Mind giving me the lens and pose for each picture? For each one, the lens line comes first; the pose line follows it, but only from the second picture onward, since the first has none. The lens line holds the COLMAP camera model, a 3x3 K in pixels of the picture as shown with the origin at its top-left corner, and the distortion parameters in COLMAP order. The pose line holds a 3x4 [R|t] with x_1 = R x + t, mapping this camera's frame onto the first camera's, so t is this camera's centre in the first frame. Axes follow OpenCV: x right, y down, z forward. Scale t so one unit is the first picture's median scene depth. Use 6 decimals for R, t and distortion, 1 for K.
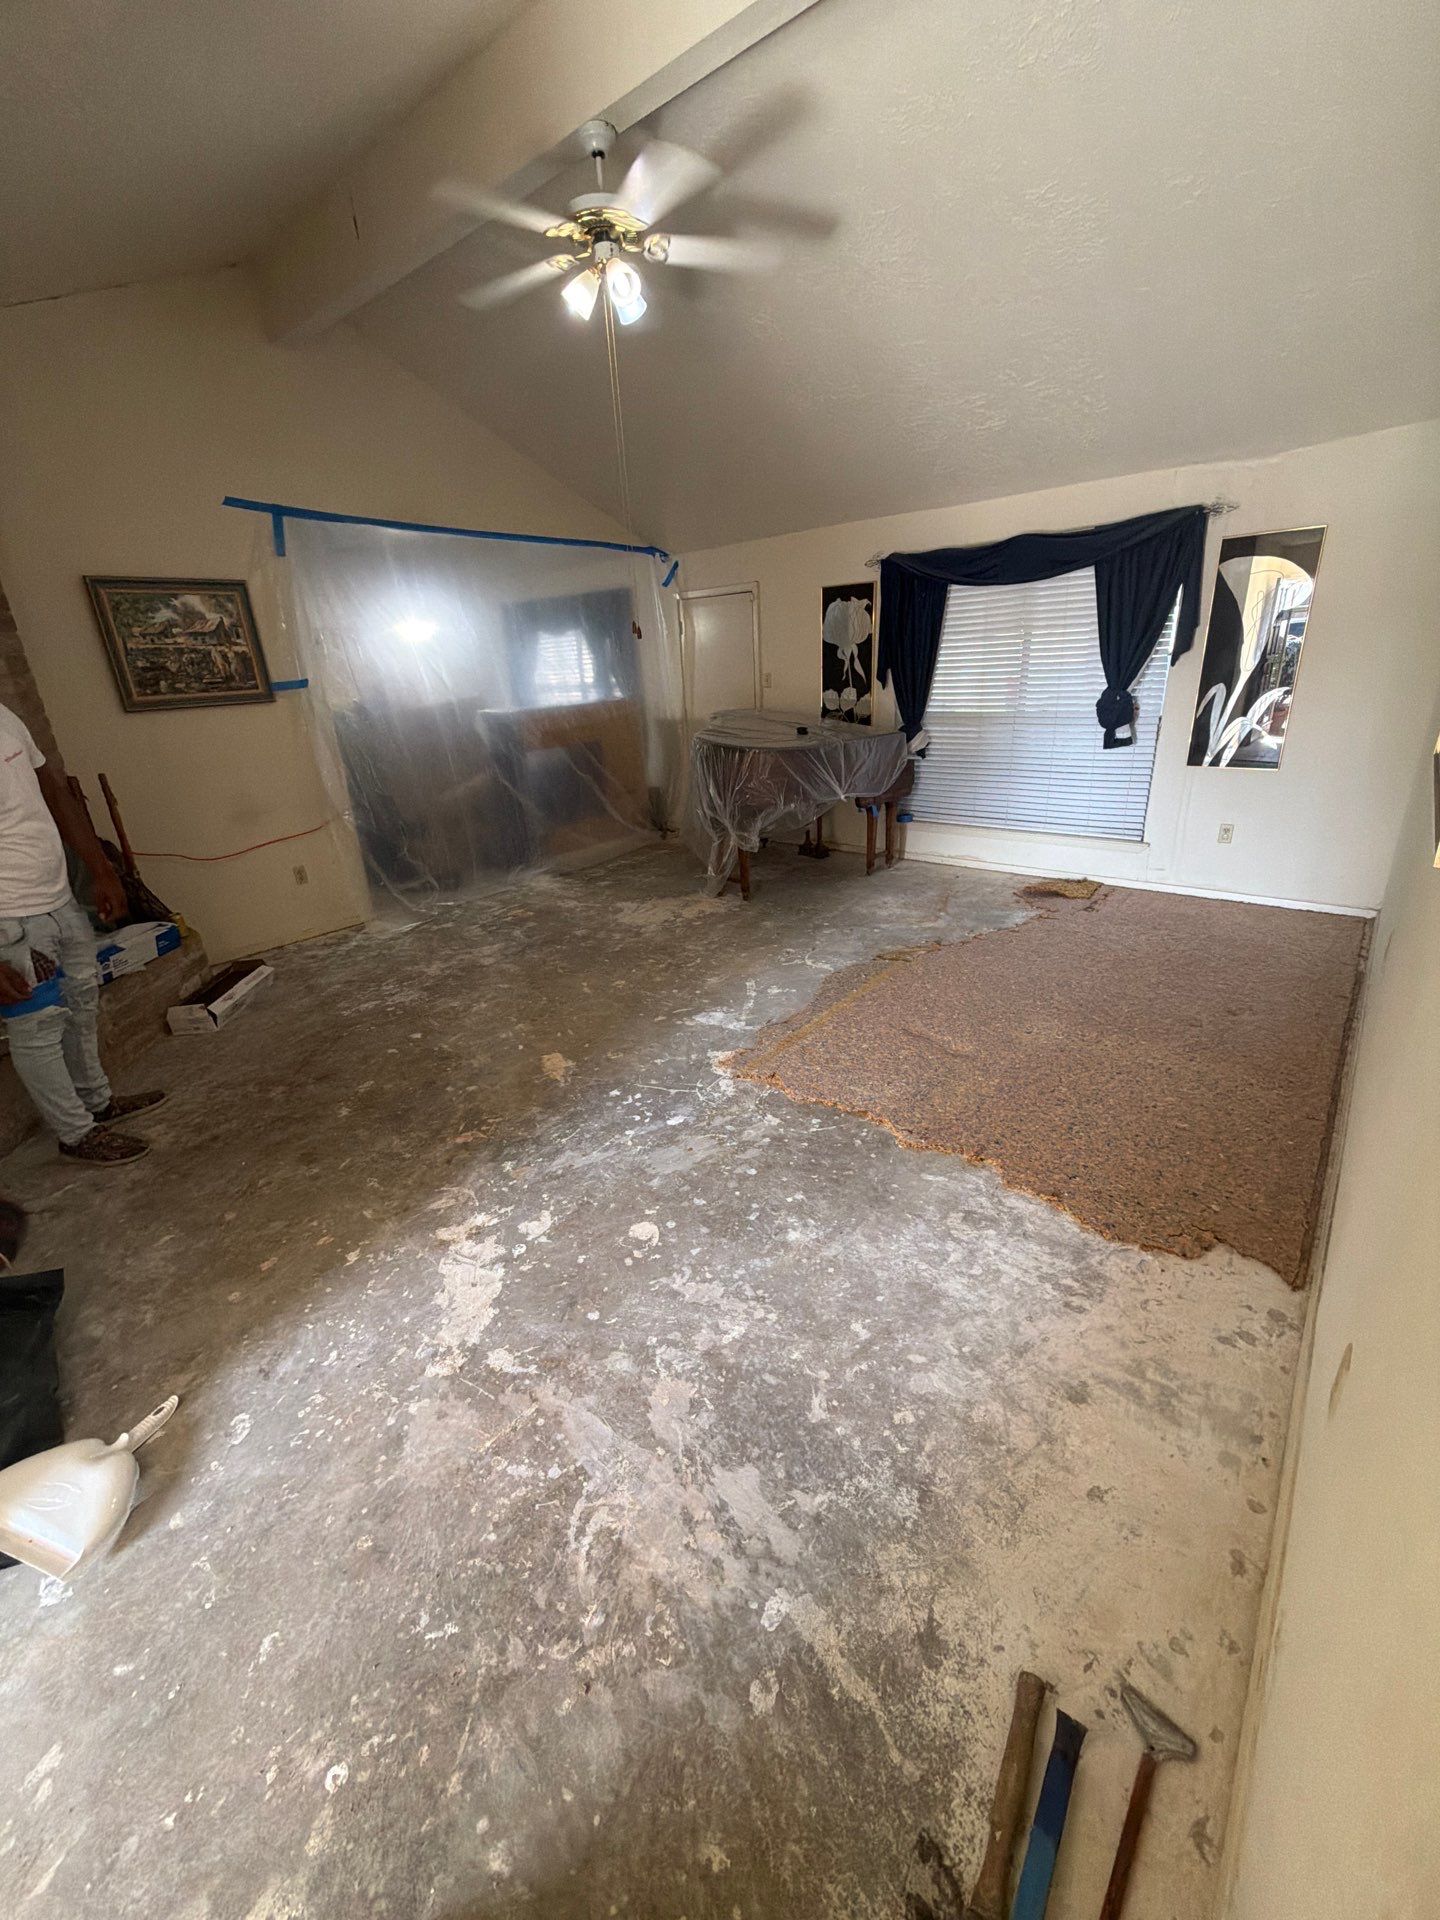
lens RADIAL K [[764.2, 0, 720.5], [0, 764.2, 956.1], [0, 0, 1]] dist [-0.001026, -0.000333]
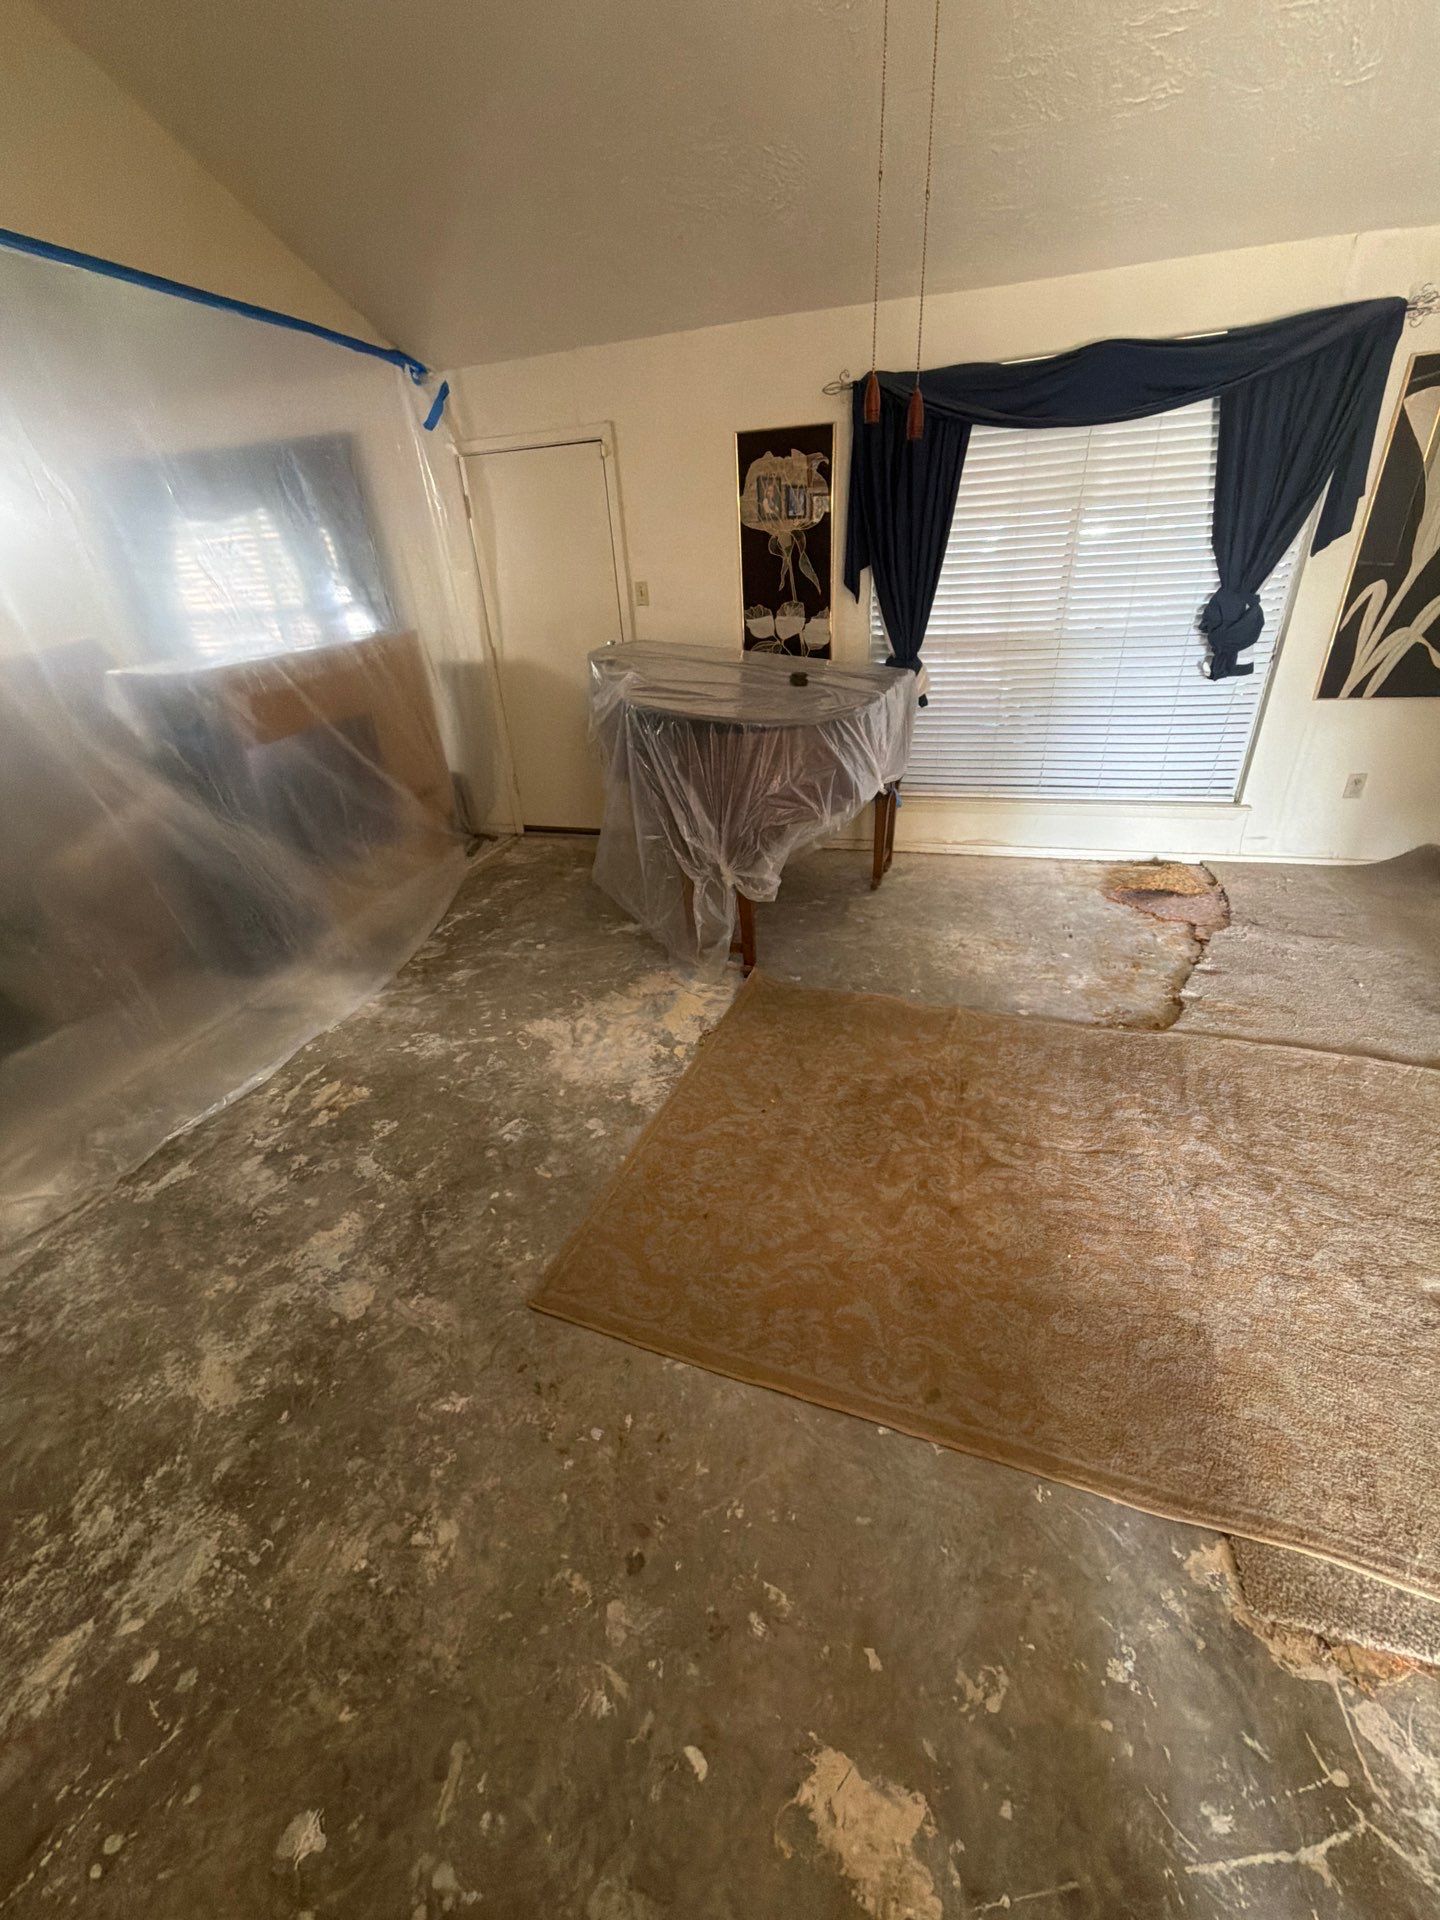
lens RADIAL K [[765.5, 0, 719.3], [0, 765.5, 953.1], [0, 0, 1]] dist [-0.001822, 0.000942]
pose [[0.914876, -0.190063, 0.356200, -0.242020], [0.156686, 0.980256, 0.120611, -0.205338], [-0.372091, -0.054532, 0.926593, 0.566771]]
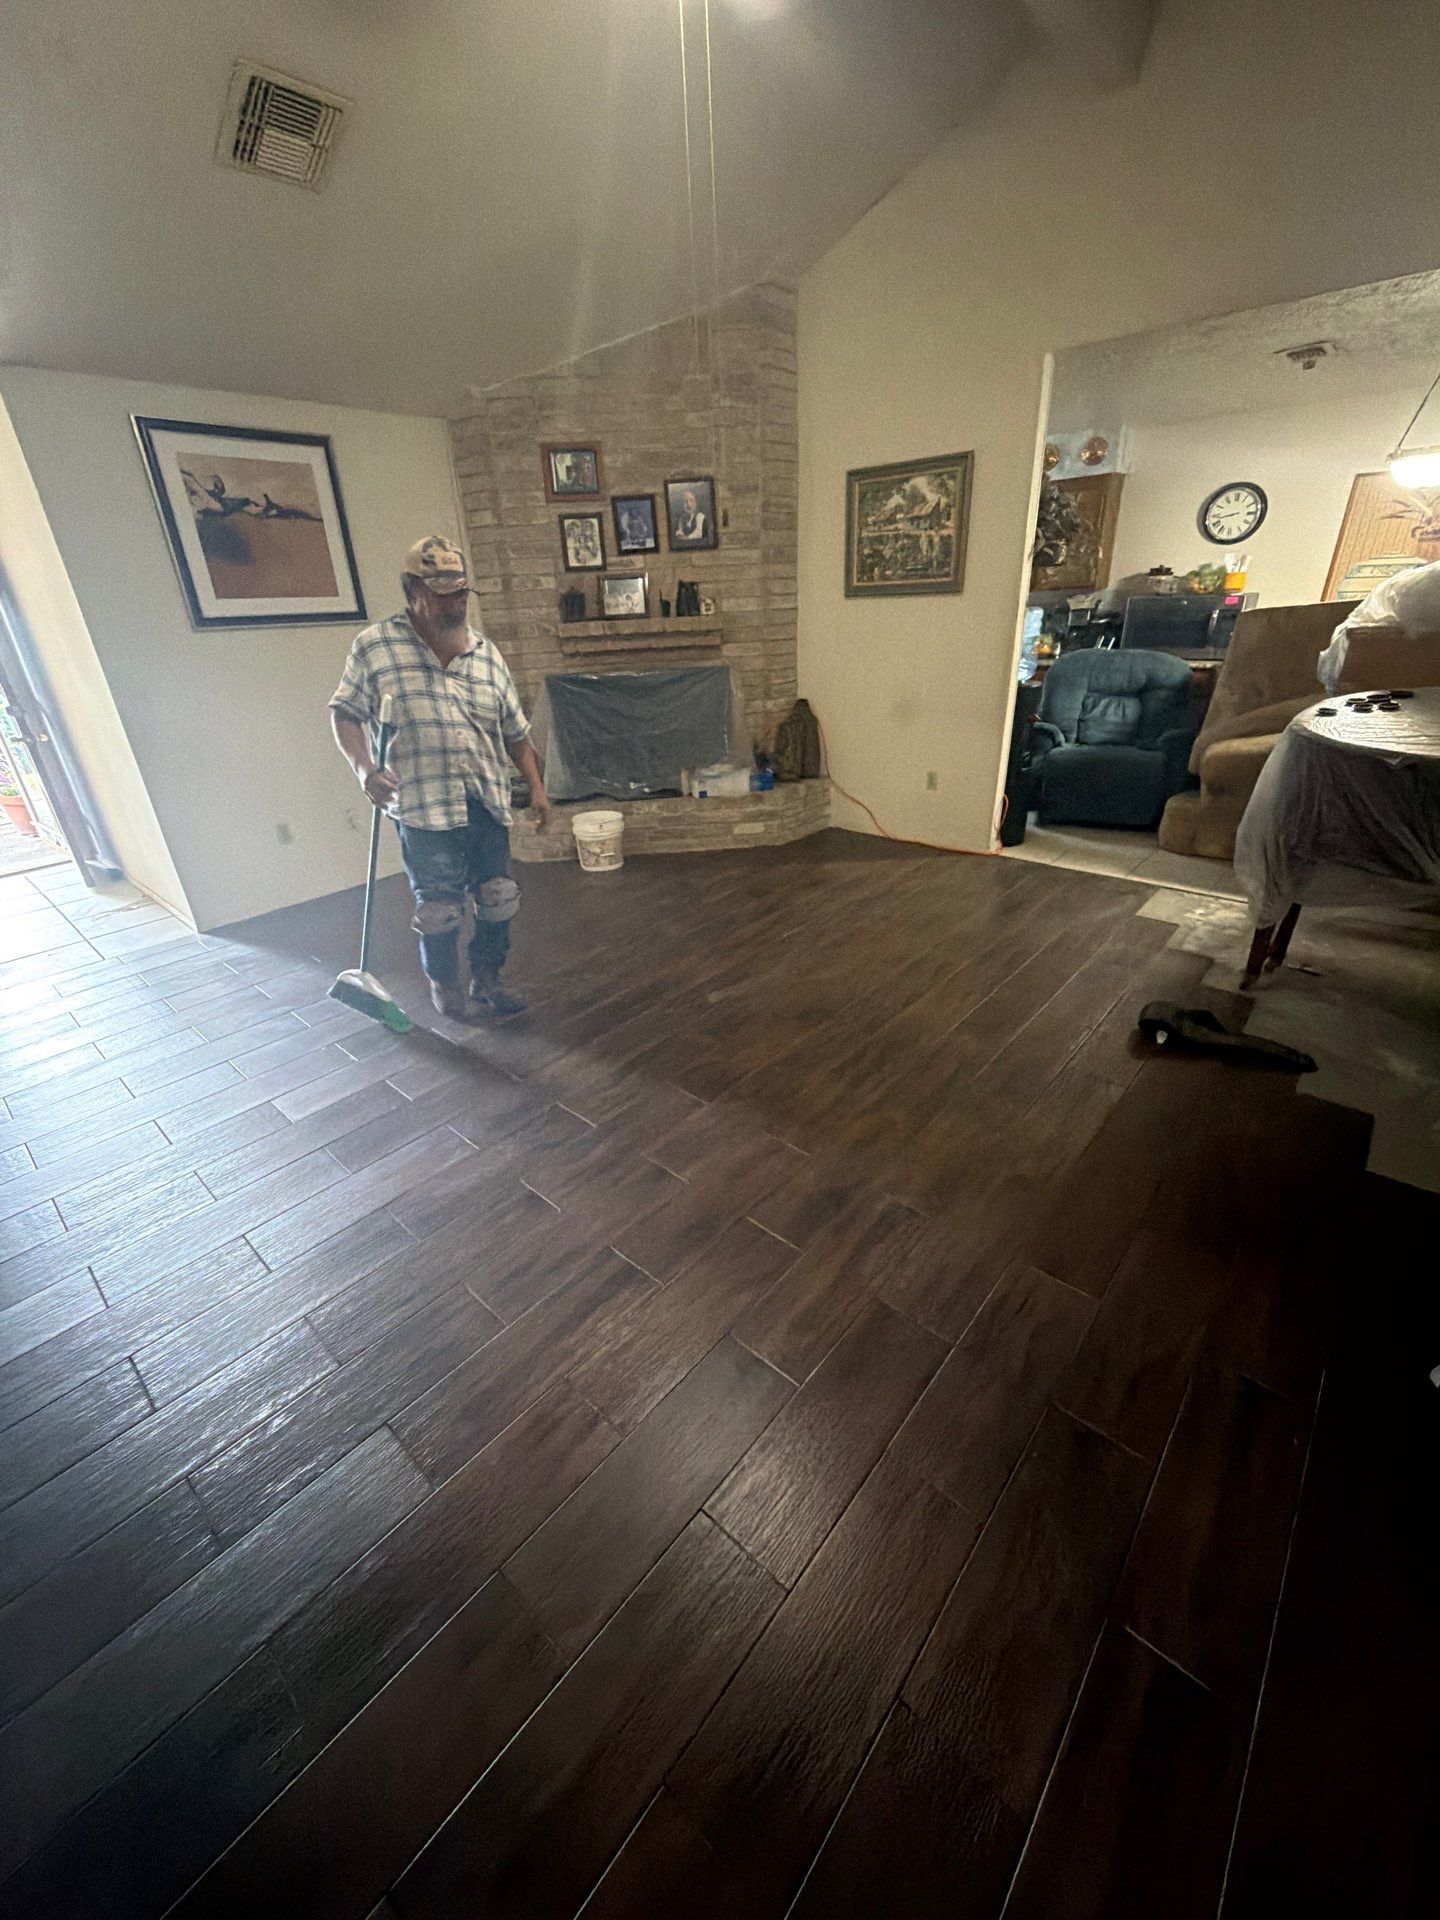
lens RADIAL K [[764.2, 0, 720.5], [0, 764.2, 956.1], [0, 0, 1]] dist [-0.001026, -0.000333]
pose [[-0.019737, 0.476675, -0.878858, 0.467702], [-0.326202, 0.827857, 0.456338, -0.315816], [0.945094, 0.295692, 0.139153, 0.777813]]
